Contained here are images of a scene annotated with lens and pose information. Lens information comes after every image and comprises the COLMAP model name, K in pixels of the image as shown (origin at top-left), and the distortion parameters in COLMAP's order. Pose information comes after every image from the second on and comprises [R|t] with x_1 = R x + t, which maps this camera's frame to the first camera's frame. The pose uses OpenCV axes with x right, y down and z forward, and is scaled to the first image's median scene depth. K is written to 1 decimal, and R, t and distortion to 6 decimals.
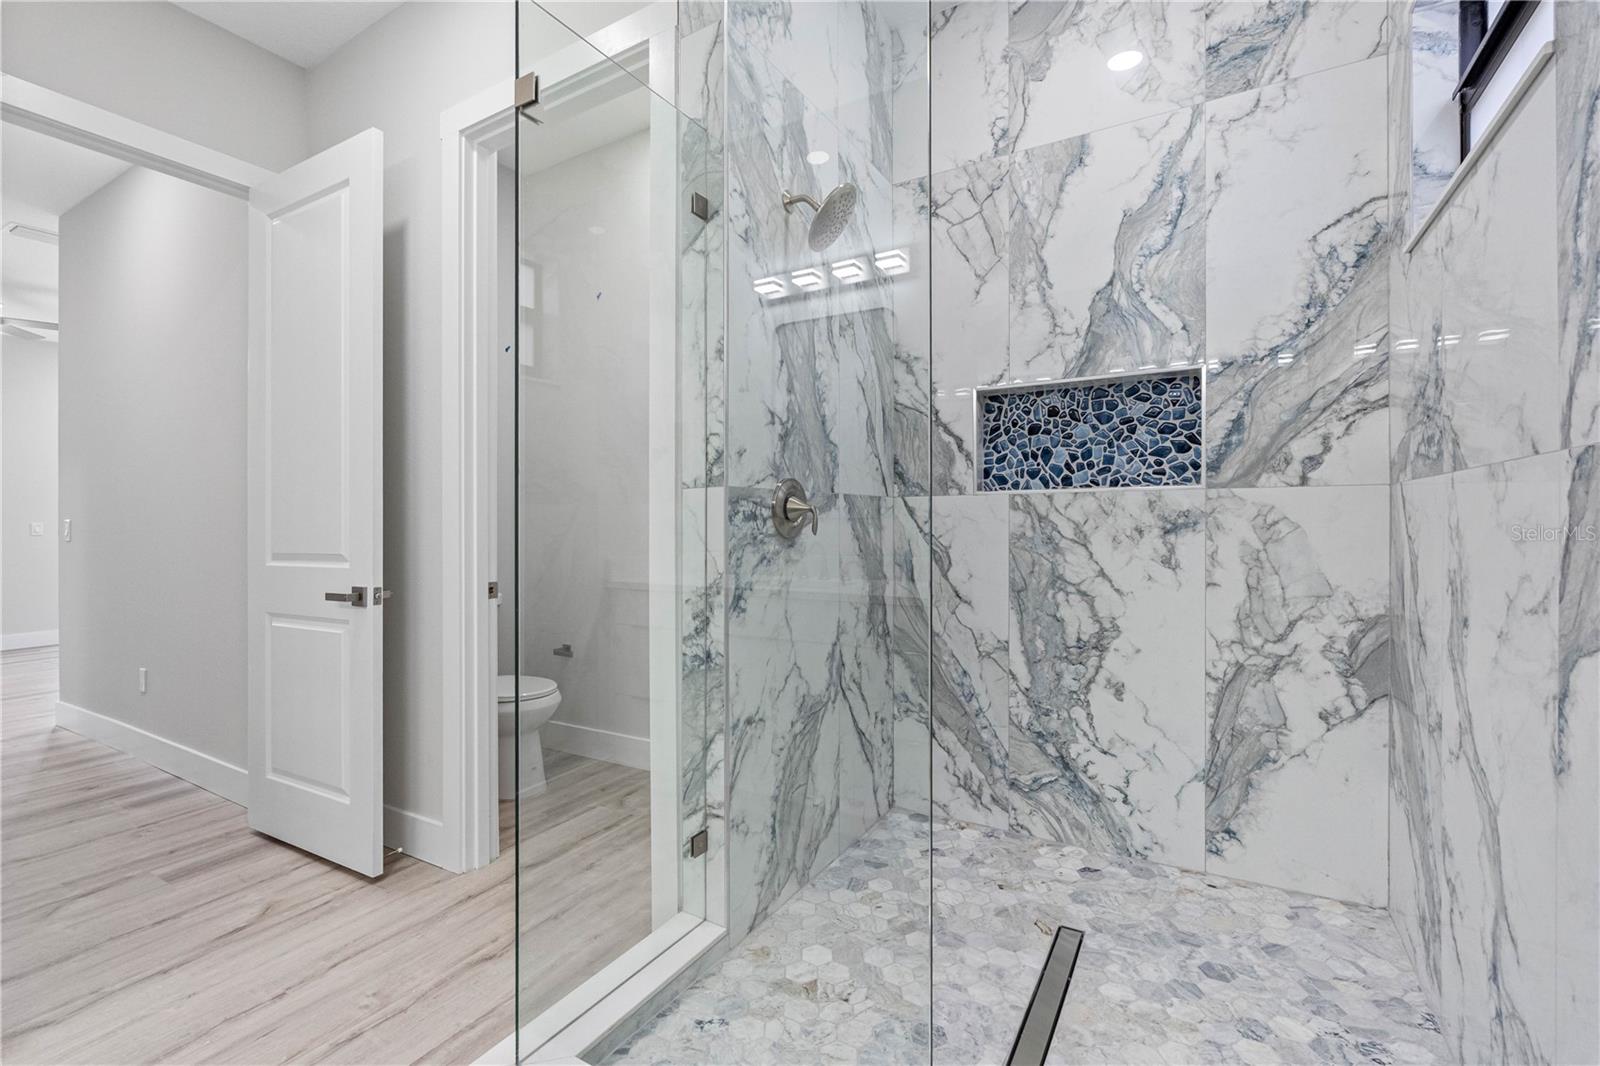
lens RADIAL K [[715.7, 0, 808.7], [0, 715.7, 520.9], [0, 0, 1]] dist [-0.006811, 0.002356]
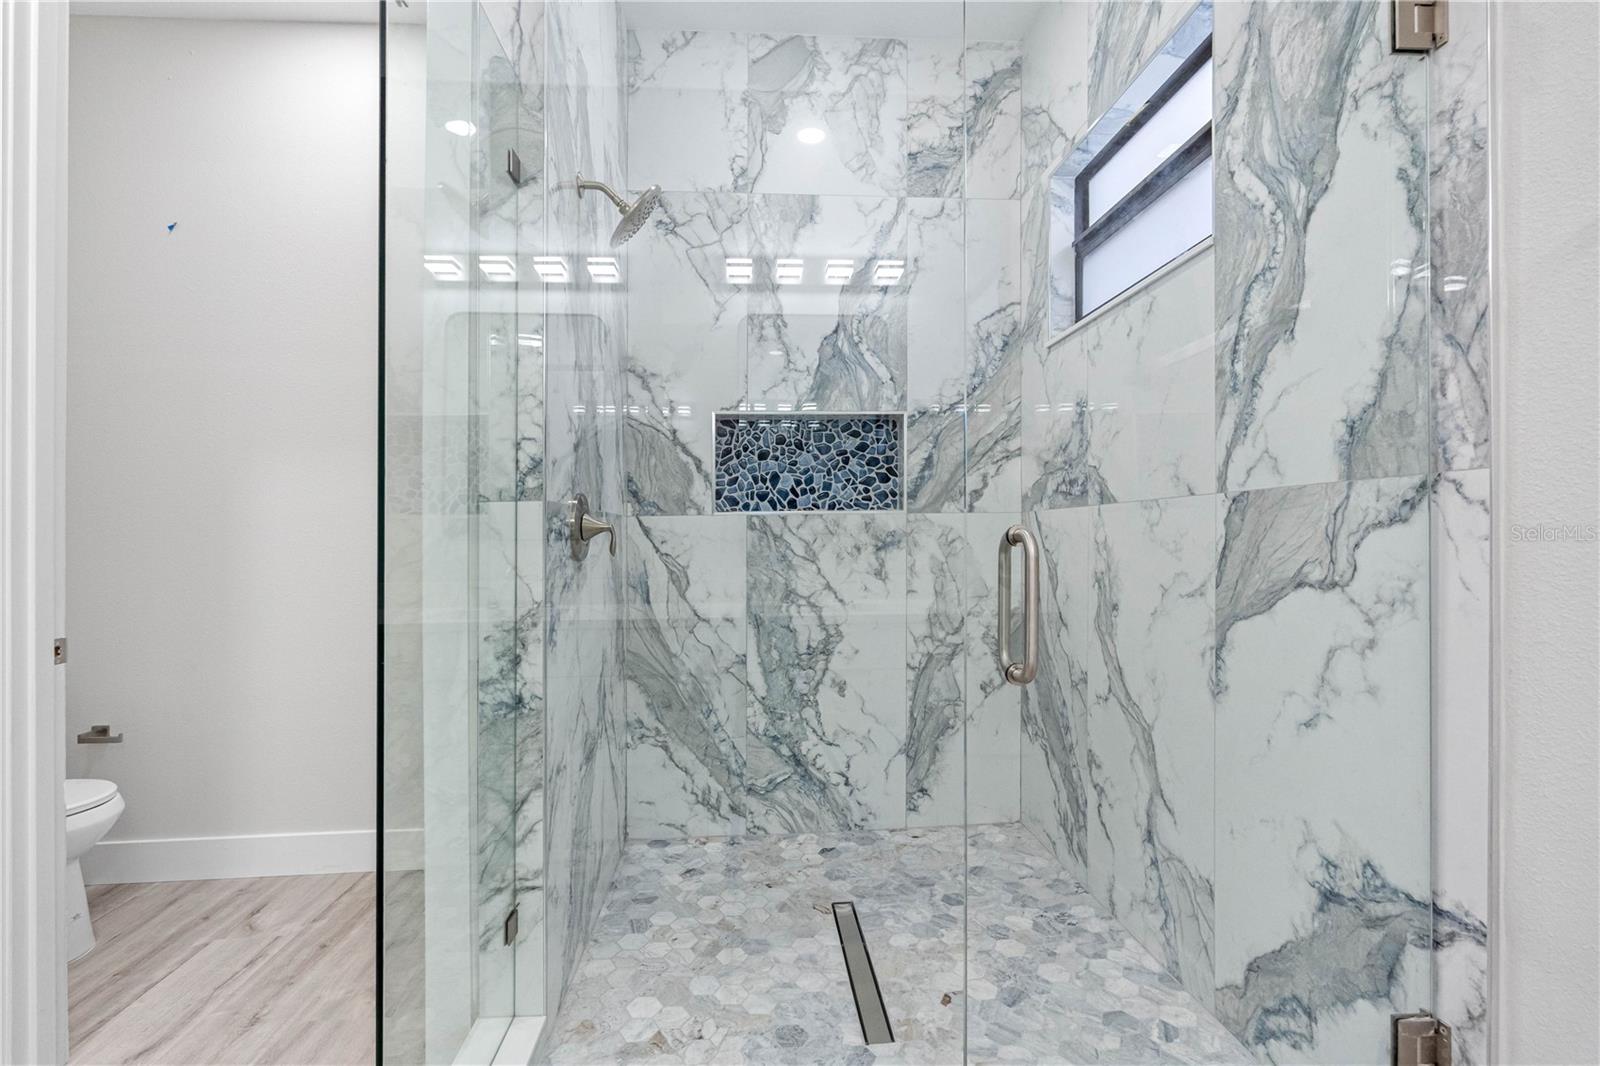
lens RADIAL K [[715.7, 0, 806.6], [0, 715.7, 540.5], [0, 0, 1]] dist [-0.006811, 0.002356]
pose [[0.820146, -0.003896, 0.572141, -0.297919], [0.005363, 0.999985, -0.000879, 0.001693], [-0.572129, 0.003789, 0.820155, 0.099503]]
